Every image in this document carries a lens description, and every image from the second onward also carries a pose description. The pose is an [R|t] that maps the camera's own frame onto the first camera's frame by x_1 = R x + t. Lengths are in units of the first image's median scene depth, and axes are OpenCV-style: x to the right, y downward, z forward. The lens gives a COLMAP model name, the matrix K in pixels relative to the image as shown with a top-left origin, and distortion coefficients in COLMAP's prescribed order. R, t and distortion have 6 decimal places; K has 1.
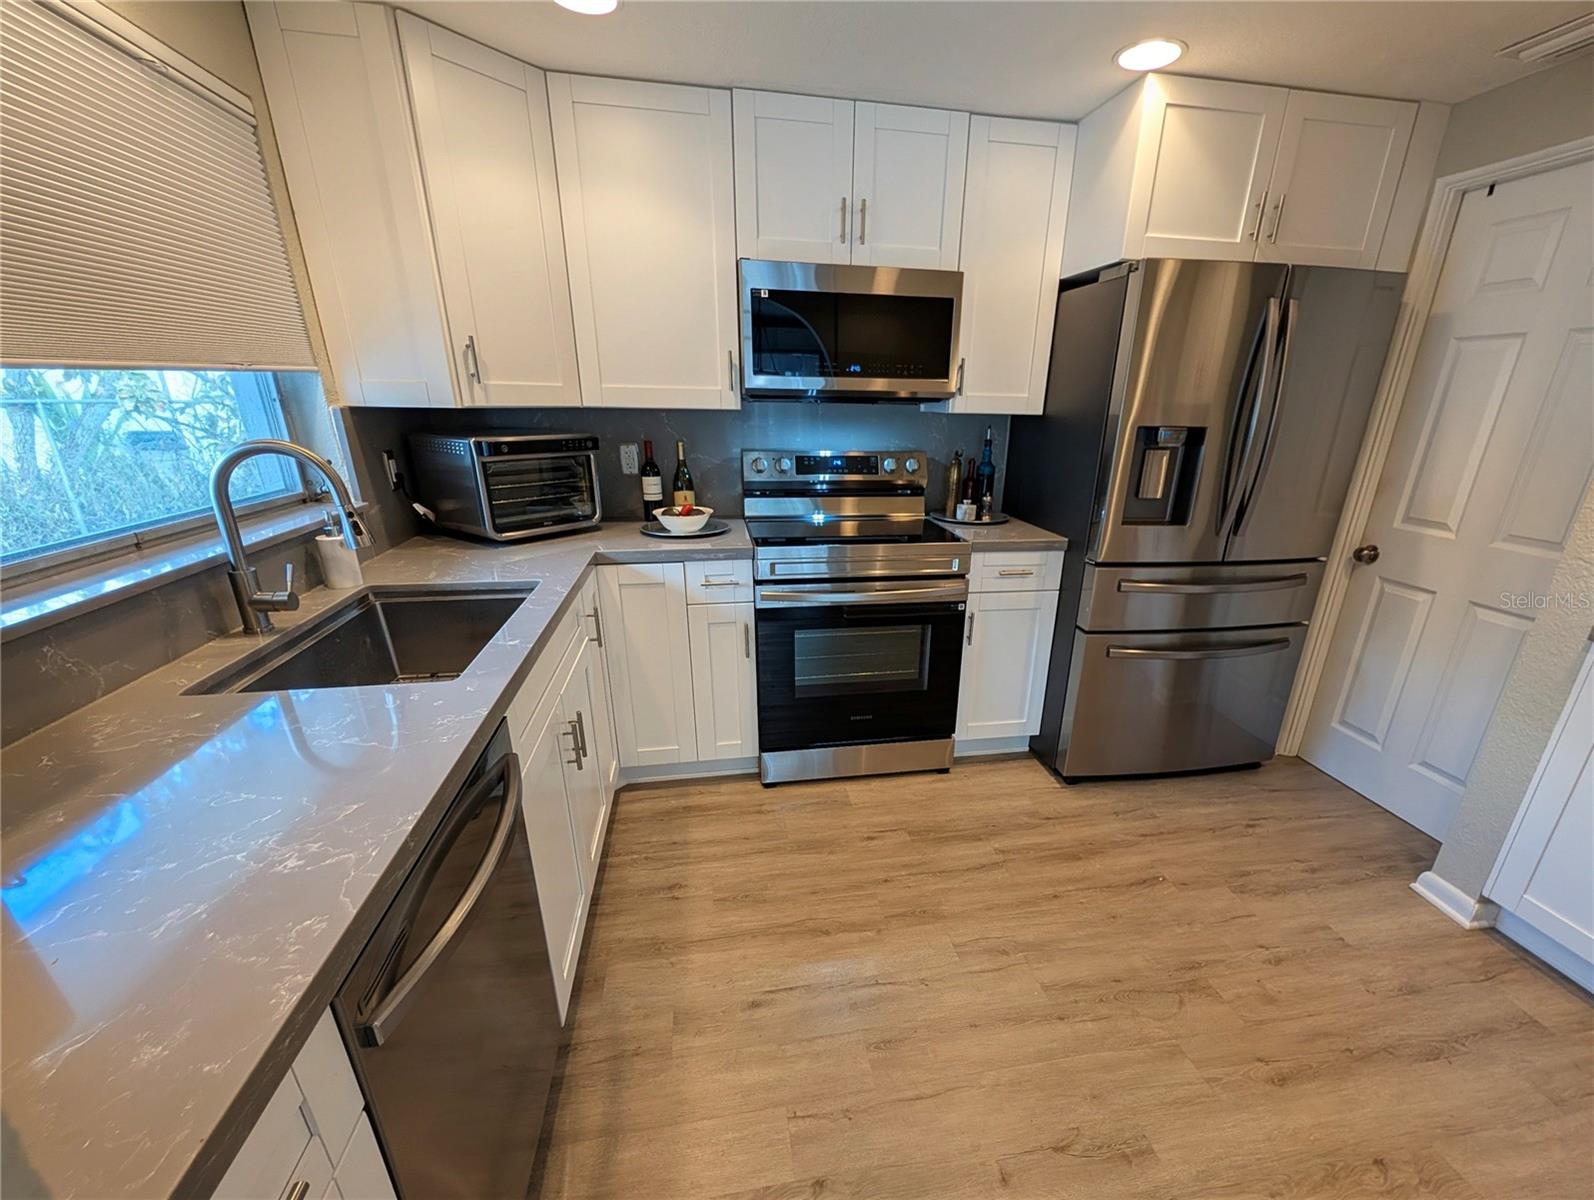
lens RADIAL K [[681.9, 0, 838.8], [0, 681.9, 665.9], [0, 0, 1]] dist [0.000539, -0.000169]
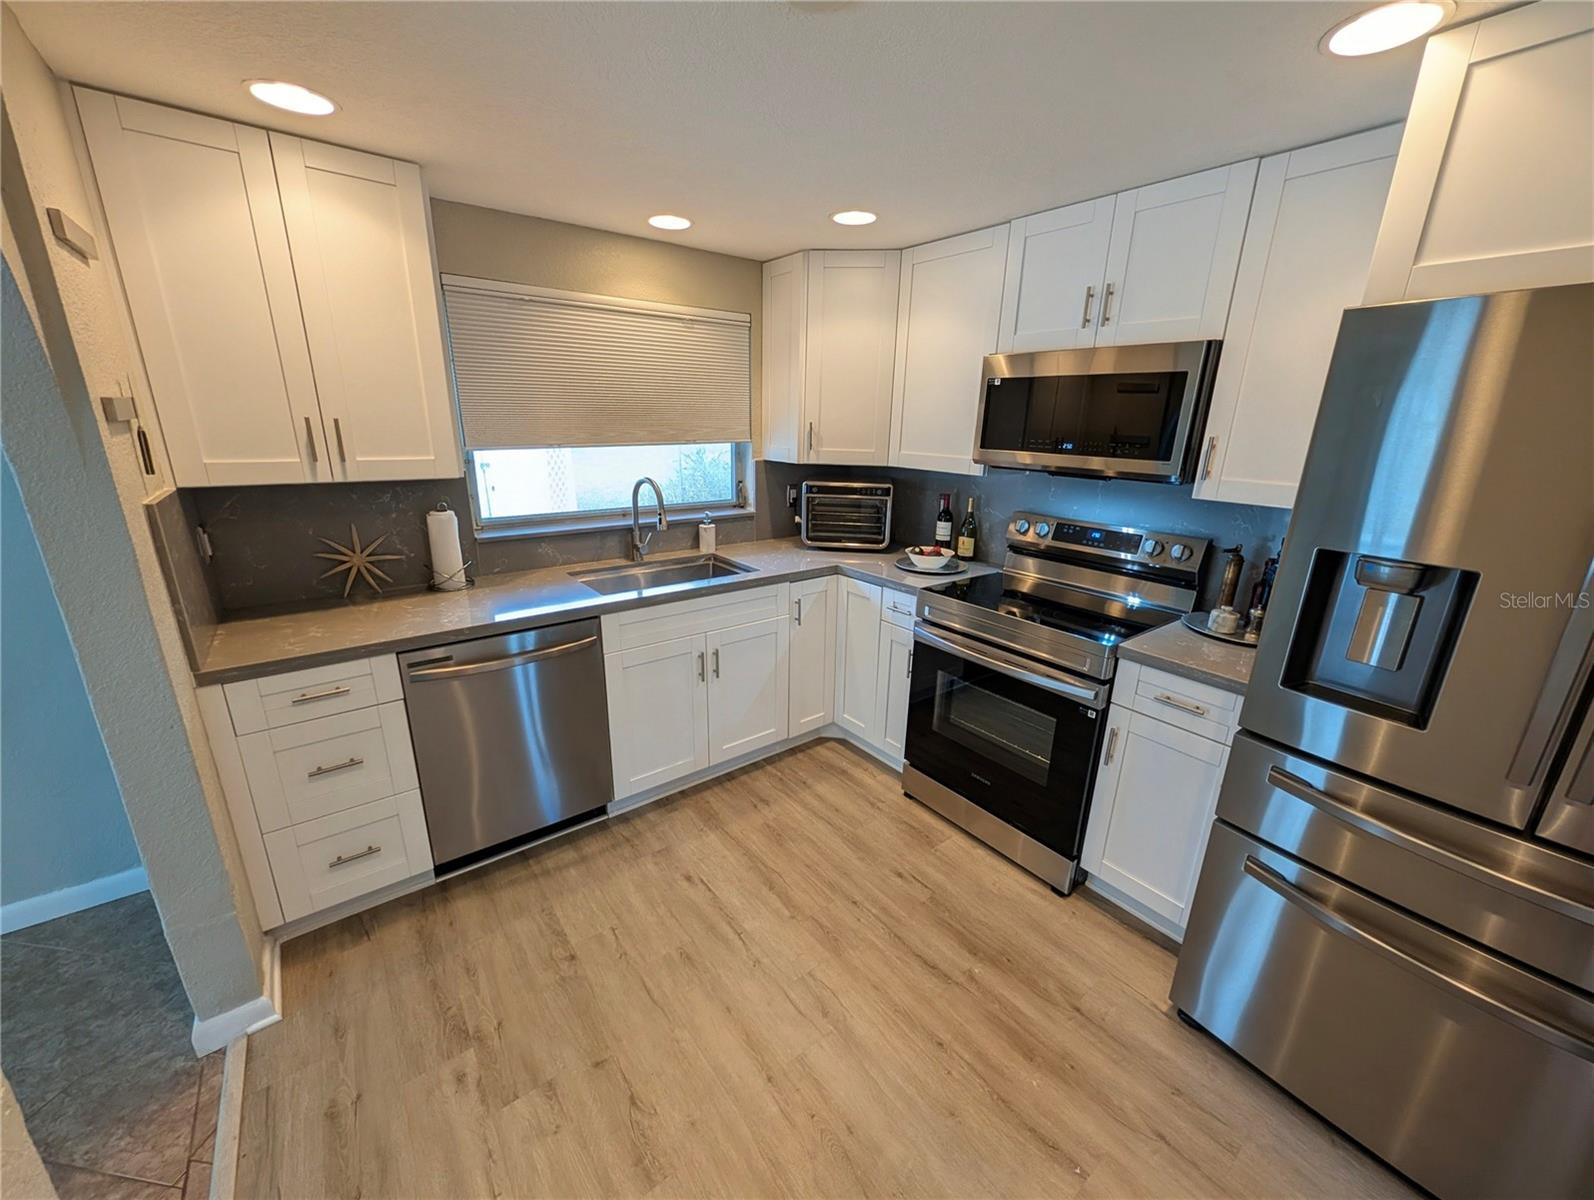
lens RADIAL K [[614.0, 0, 797.0], [0, 614.0, 600.0], [0, 0, 1]] dist [0.000416, 0.000141]
pose [[0.455559, 0.247847, -0.855007, 0.687144], [-0.343503, 0.935018, 0.088017, -0.174348], [0.821262, 0.253601, 0.511092, 0.283057]]
